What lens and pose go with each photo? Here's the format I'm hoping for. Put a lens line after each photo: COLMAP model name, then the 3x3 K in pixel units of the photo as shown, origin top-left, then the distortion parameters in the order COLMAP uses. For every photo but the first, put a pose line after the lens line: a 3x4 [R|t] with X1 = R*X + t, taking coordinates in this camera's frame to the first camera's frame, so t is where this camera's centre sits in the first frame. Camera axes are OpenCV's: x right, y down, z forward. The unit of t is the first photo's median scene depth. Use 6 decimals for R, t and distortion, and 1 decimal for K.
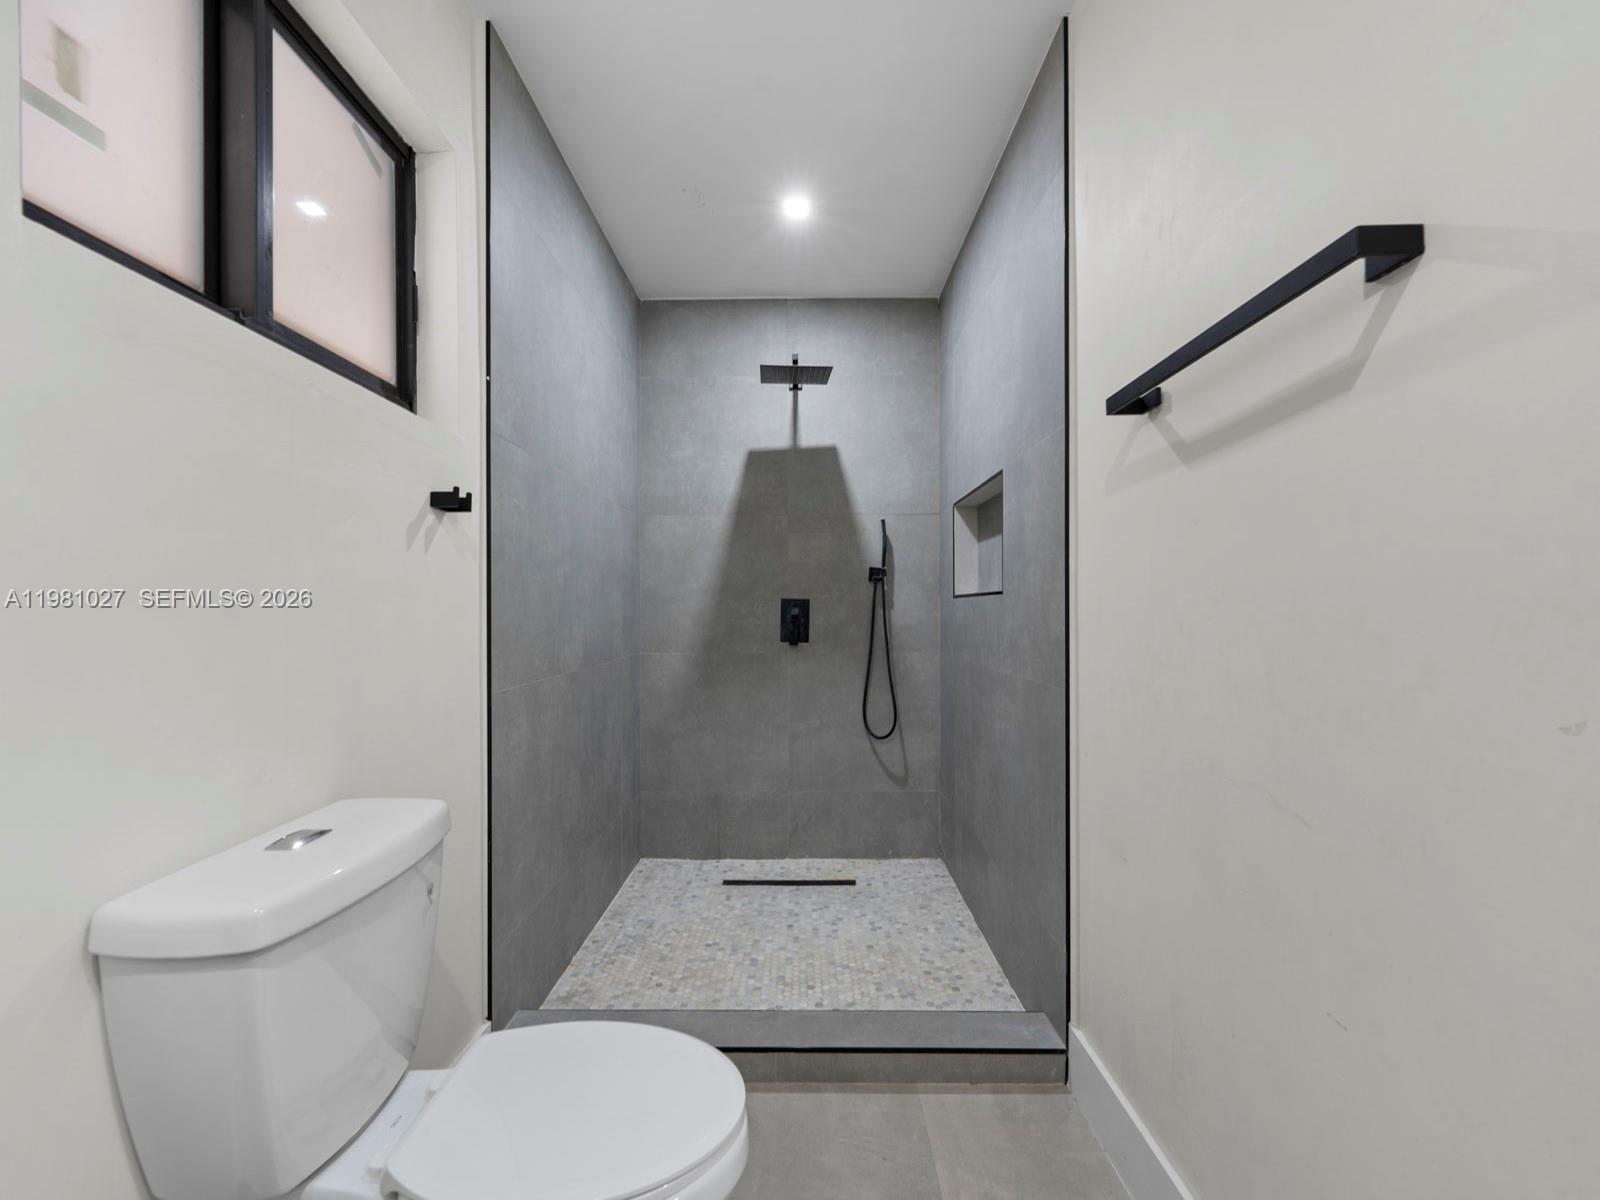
lens RADIAL K [[650.2, 0, 788.9], [0, 650.2, 610.5], [0, 0, 1]] dist [0.001549, -0.001276]
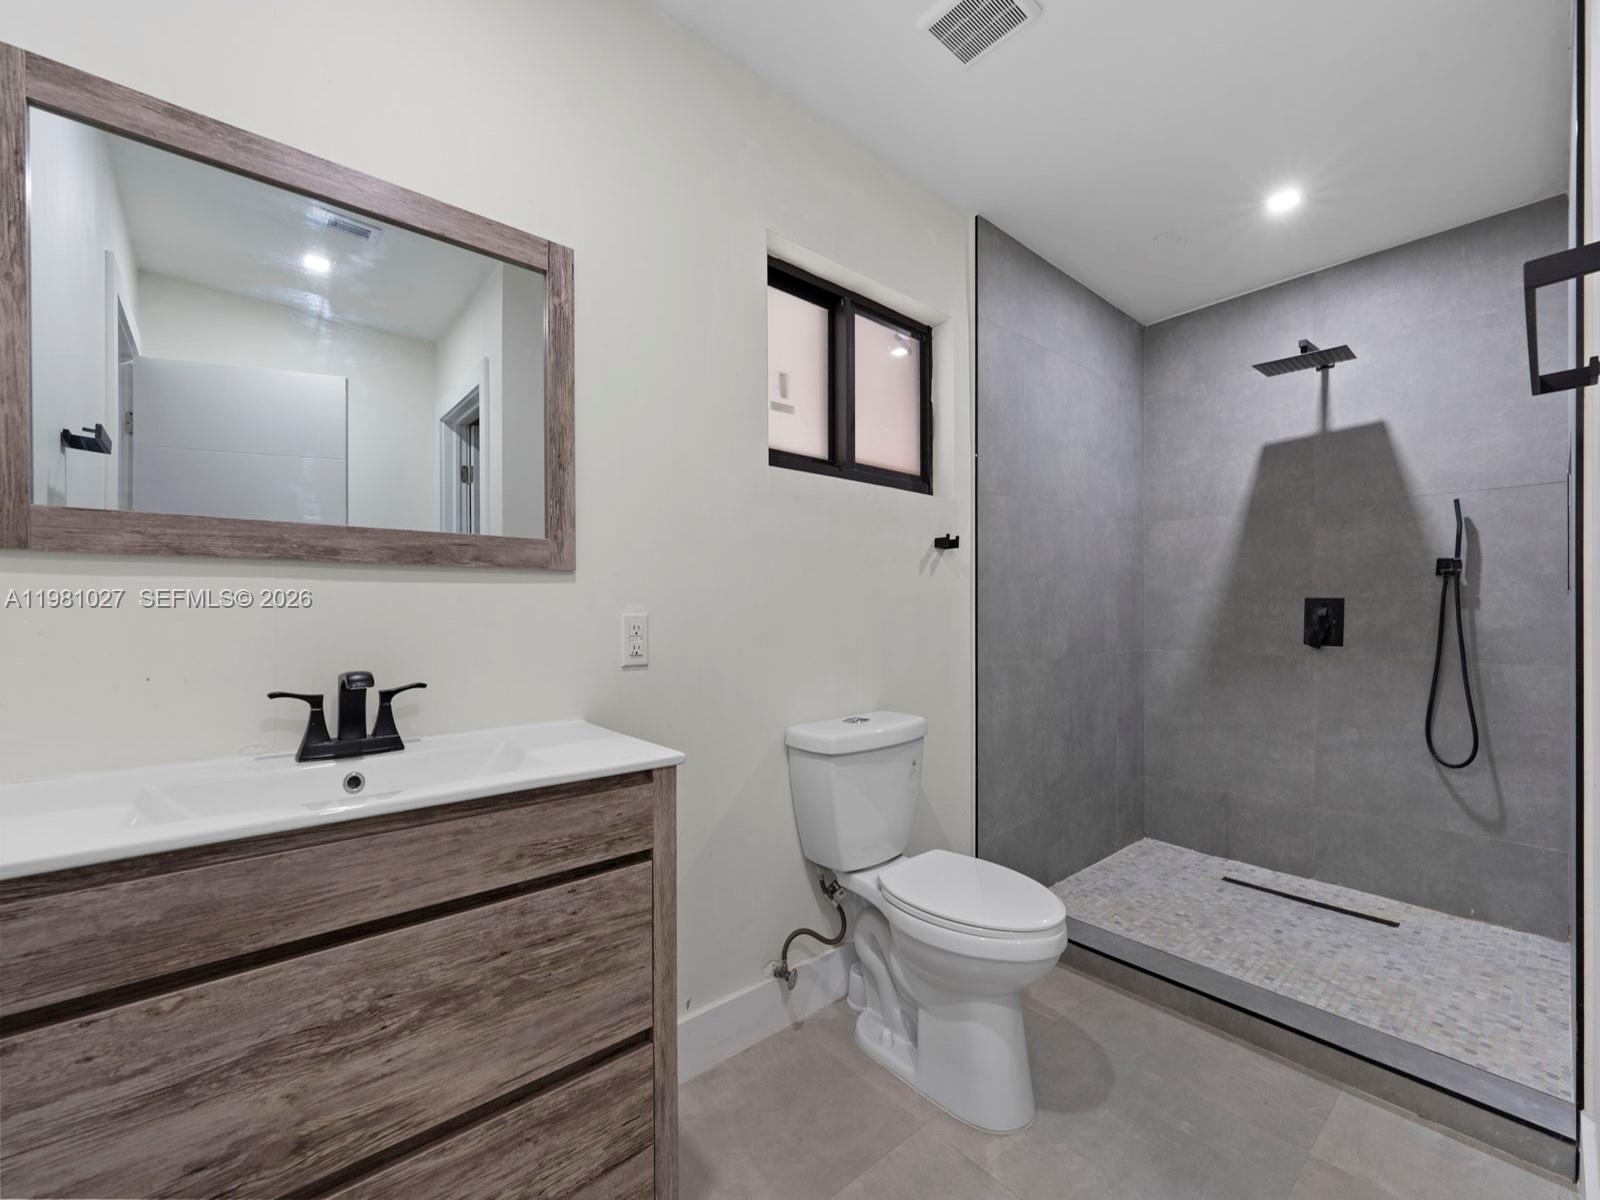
lens RADIAL K [[650.2, 0, 803.9], [0, 650.2, 606.8], [0, 0, 1]] dist [0.001549, -0.001276]
pose [[0.662670, -0.003191, -0.748905, 0.214895], [-0.000012, 0.999991, -0.004271, -0.001431], [0.748912, 0.002839, 0.662664, -0.156479]]
